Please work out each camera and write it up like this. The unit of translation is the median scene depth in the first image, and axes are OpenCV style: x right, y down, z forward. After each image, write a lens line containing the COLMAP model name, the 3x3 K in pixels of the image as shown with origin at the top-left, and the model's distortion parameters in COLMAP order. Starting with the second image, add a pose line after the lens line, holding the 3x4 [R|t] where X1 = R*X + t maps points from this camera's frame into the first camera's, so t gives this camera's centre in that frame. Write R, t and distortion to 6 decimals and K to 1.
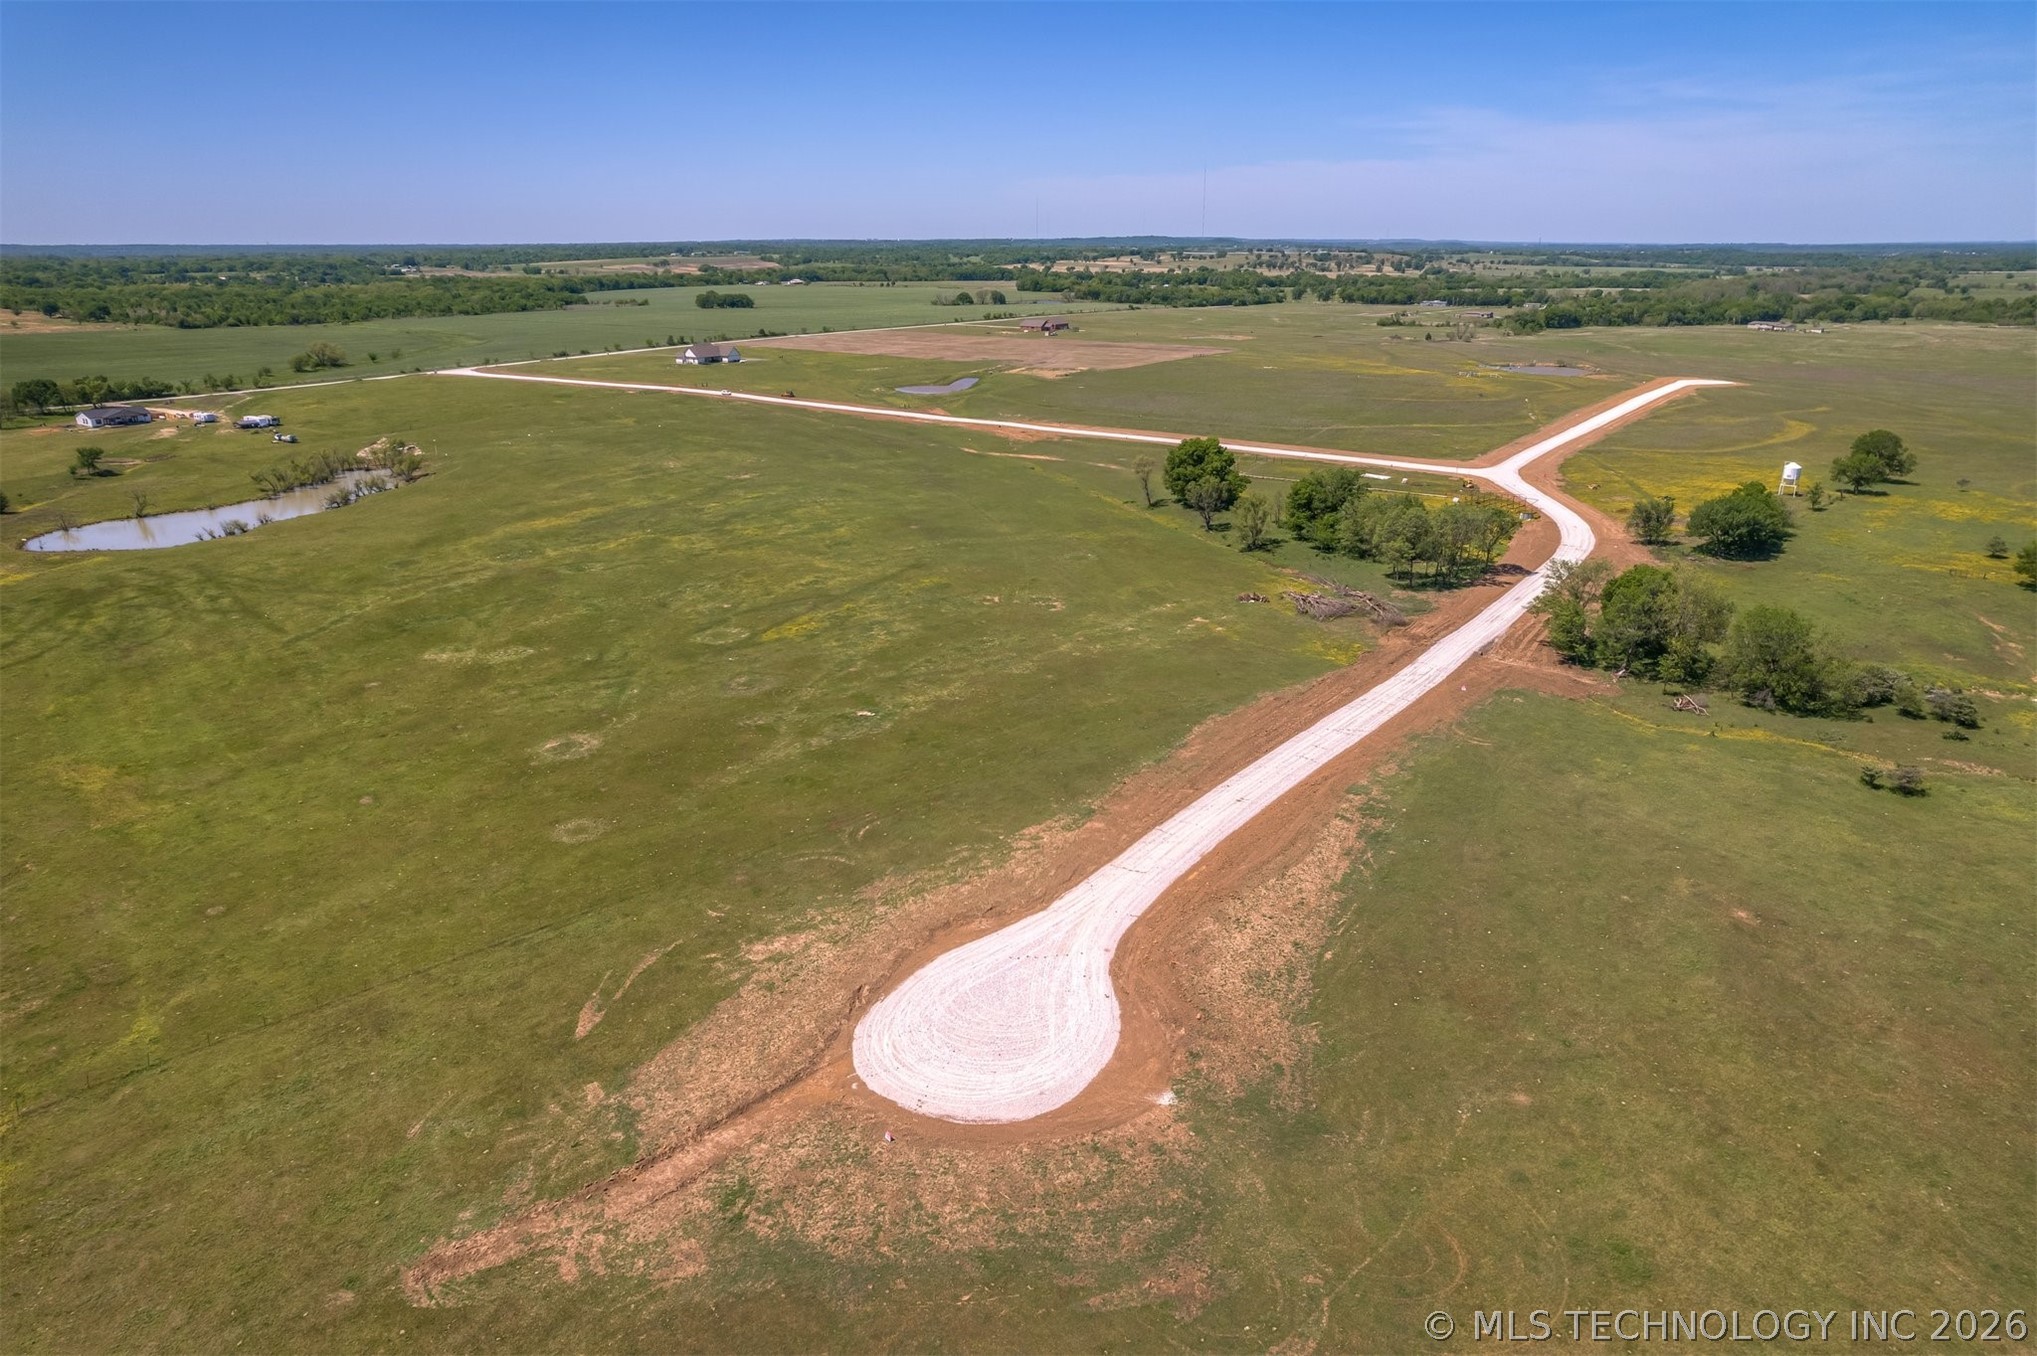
lens RADIAL K [[1234.0, 0, 1018.5], [0, 1234.0, 678.0], [0, 0, 1]] dist [-0.061498, 0.057932]
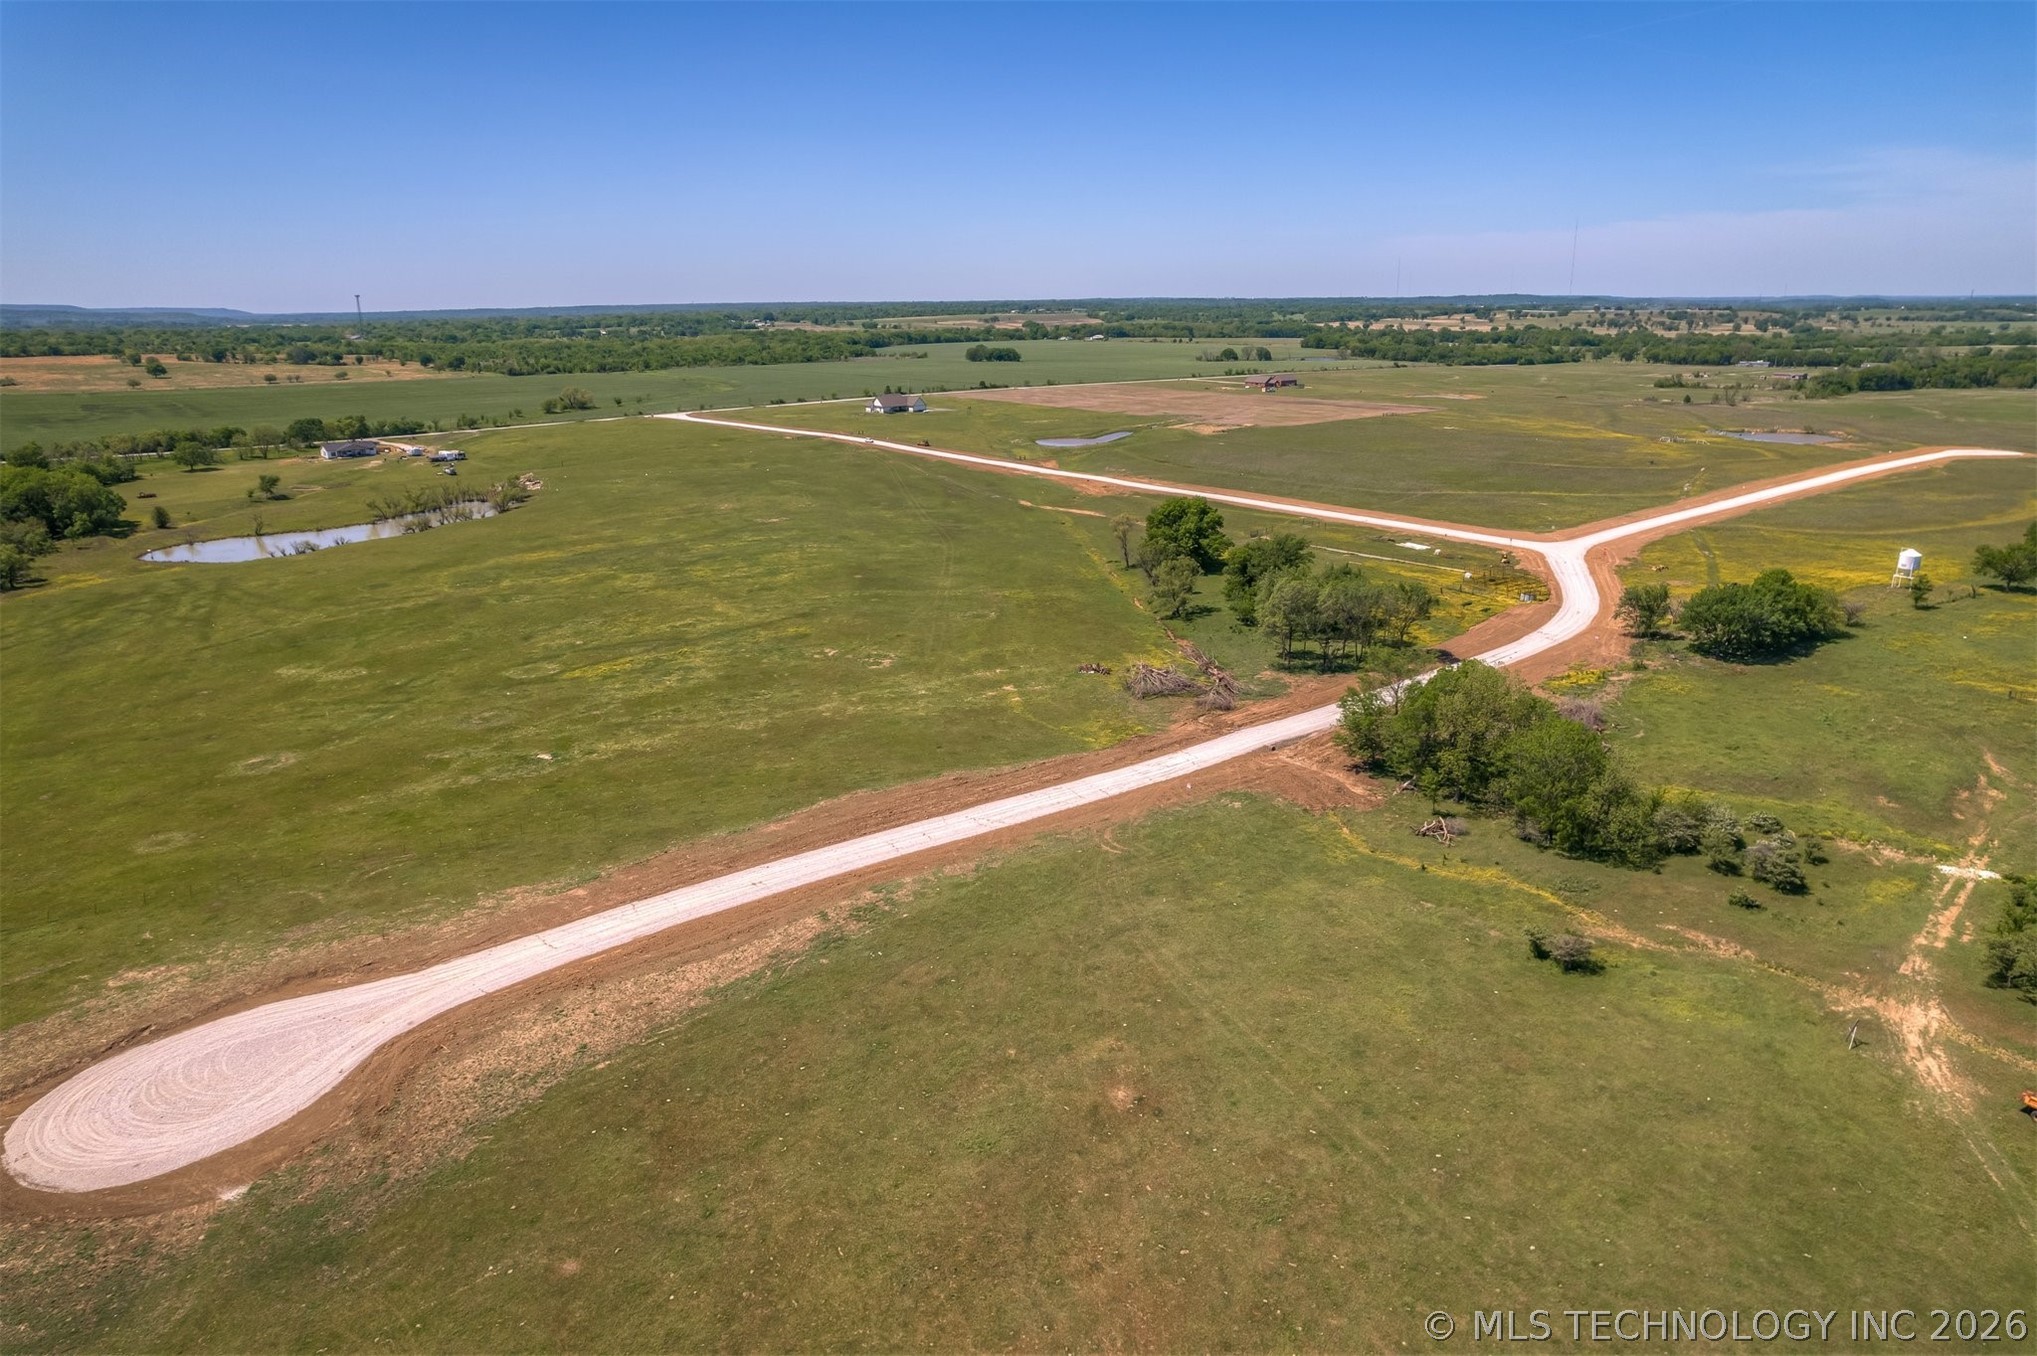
lens RADIAL K [[1234.0, 0, 1018.5], [0, 1234.0, 678.0], [0, 0, 1]] dist [-0.061498, 0.057932]
pose [[0.968372, 0.067654, -0.240165, 0.384880], [-0.077878, 0.996406, -0.033330, -0.025012], [0.237046, 0.050980, 0.970160, 0.102825]]
